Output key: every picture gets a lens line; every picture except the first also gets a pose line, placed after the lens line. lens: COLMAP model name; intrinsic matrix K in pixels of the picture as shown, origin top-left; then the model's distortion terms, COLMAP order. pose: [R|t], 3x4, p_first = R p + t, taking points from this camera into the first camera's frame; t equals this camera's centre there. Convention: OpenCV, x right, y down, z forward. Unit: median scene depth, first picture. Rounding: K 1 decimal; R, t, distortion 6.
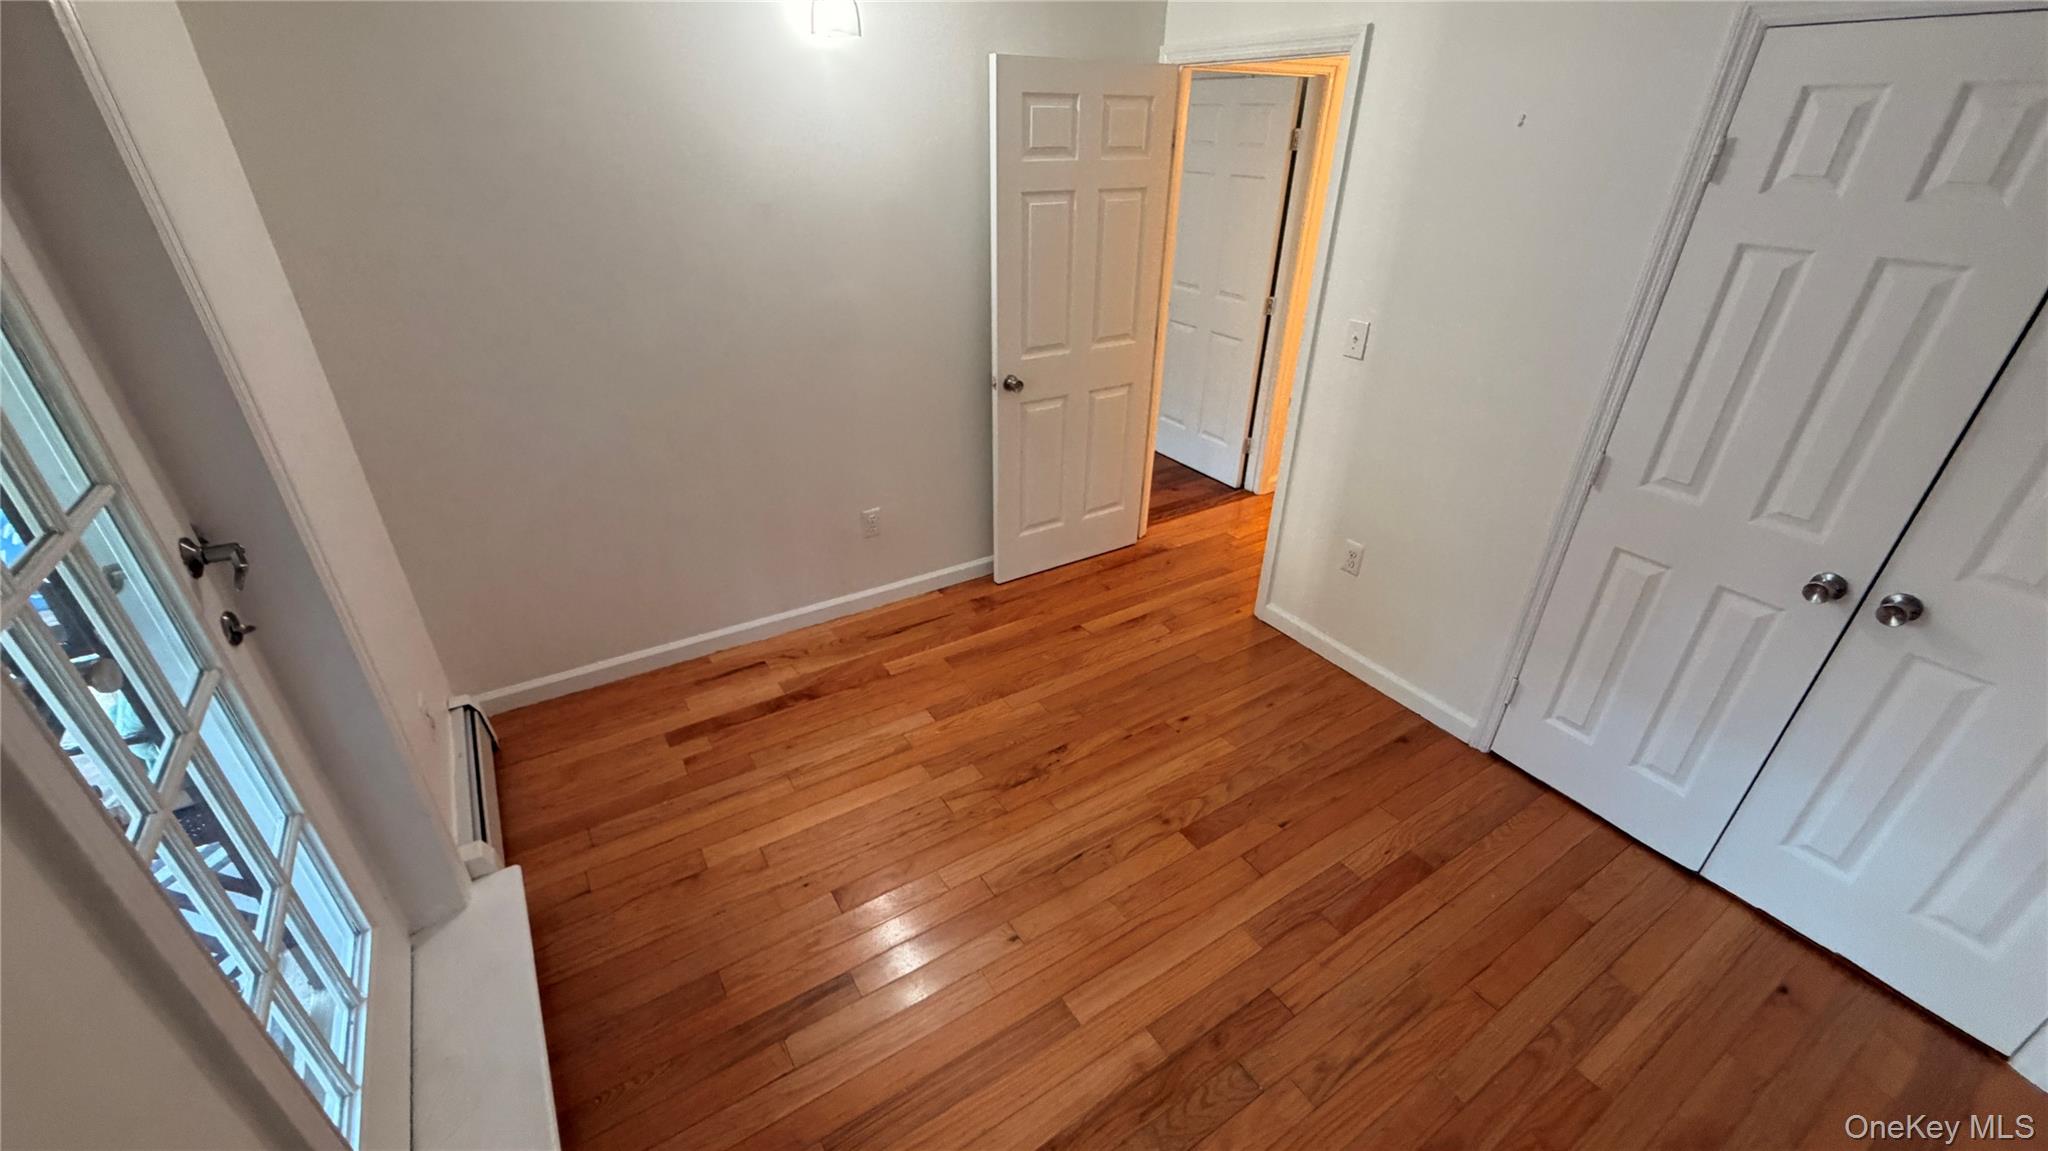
lens RADIAL K [[830.2, 0, 984.5], [0, 830.2, 579.2], [0, 0, 1]] dist [0.013401, -0.000008]
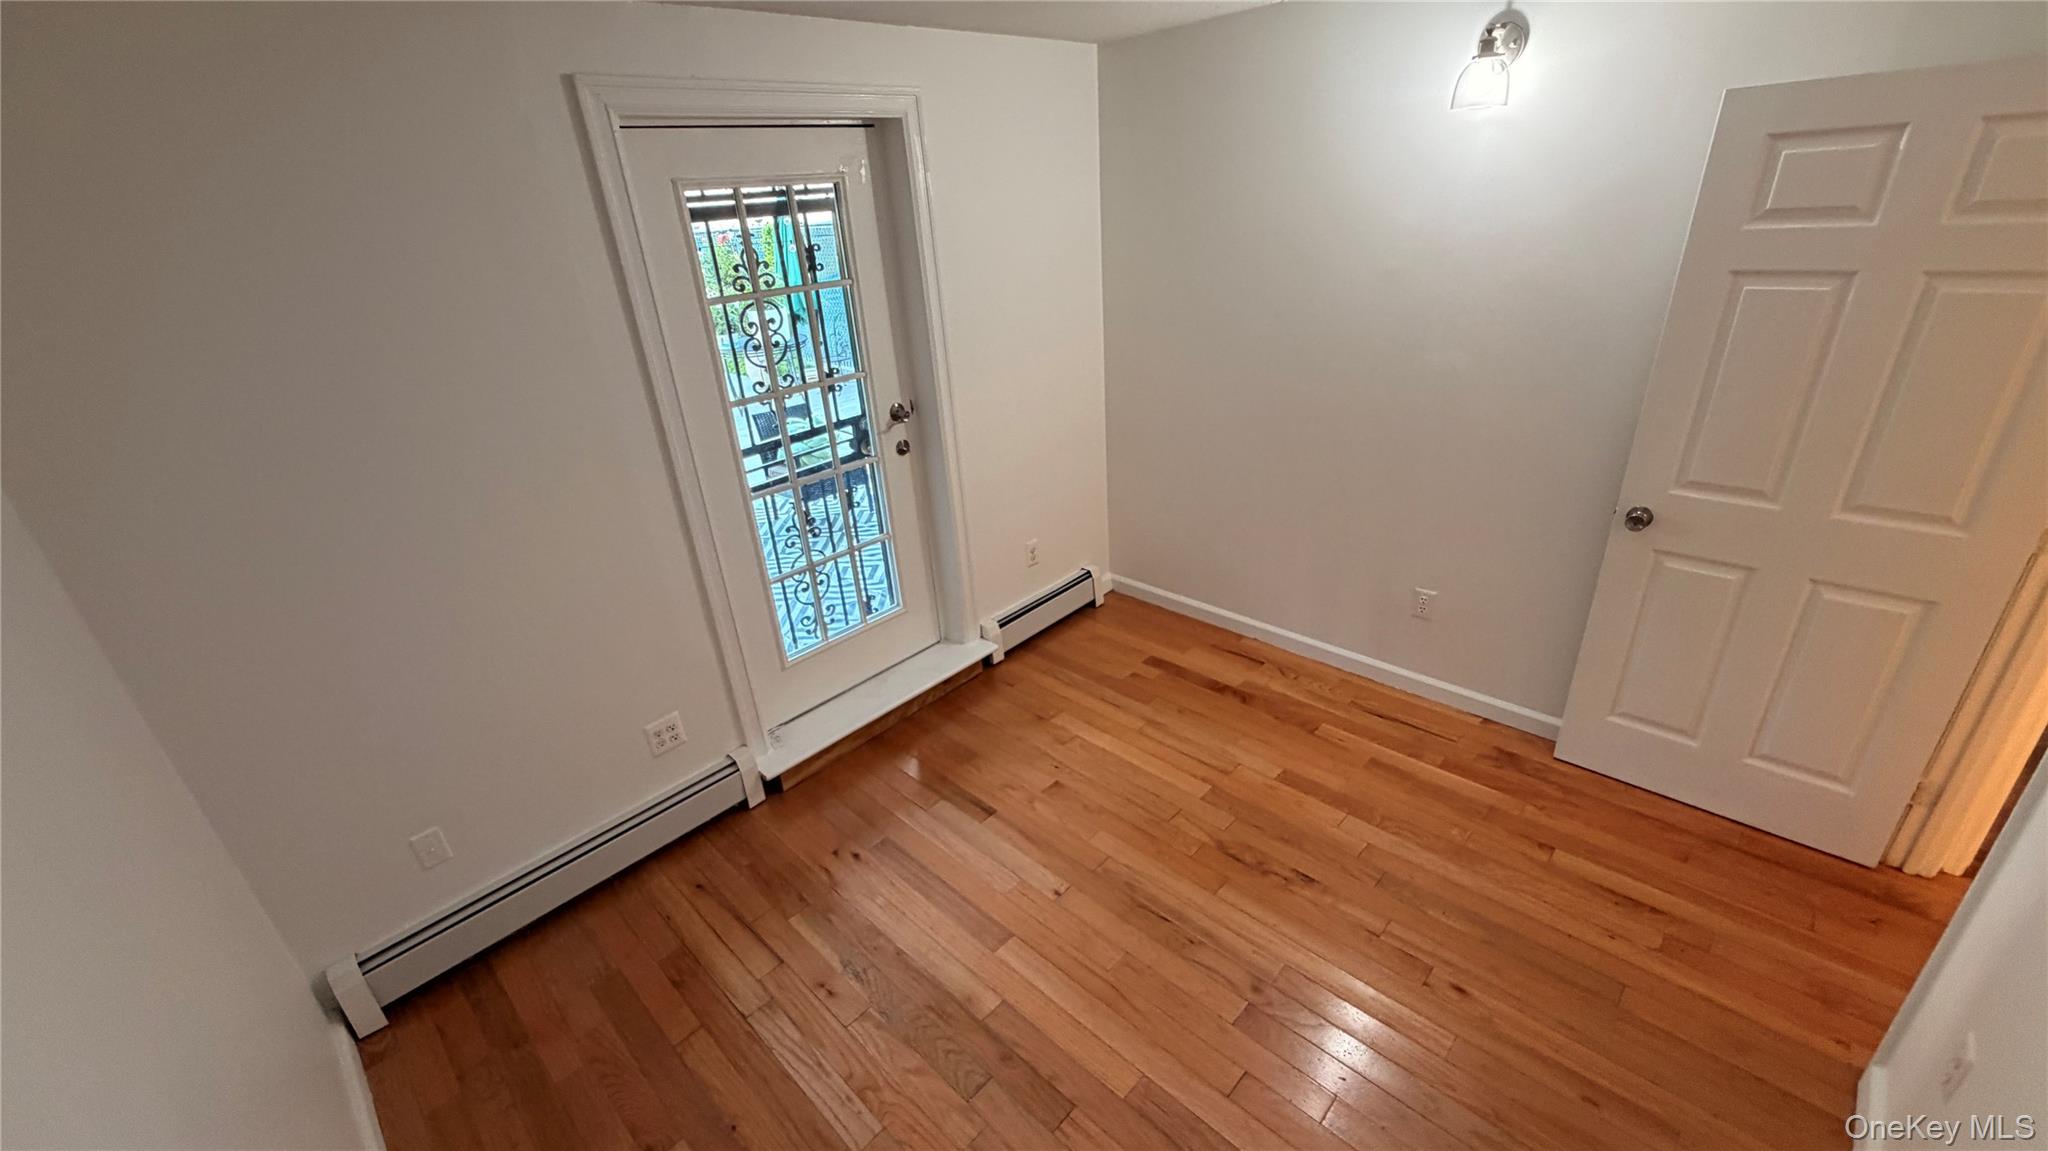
lens RADIAL K [[804.2, 0, 1024.0], [0, 804.2, 575.5], [0, 0, 1]] dist [0.000267, 0.000124]
pose [[0.240443, 0.390114, -0.888819, 0.640957], [-0.405653, 0.872270, 0.273114, -0.187801], [0.881835, 0.294883, 0.367982, 0.303185]]
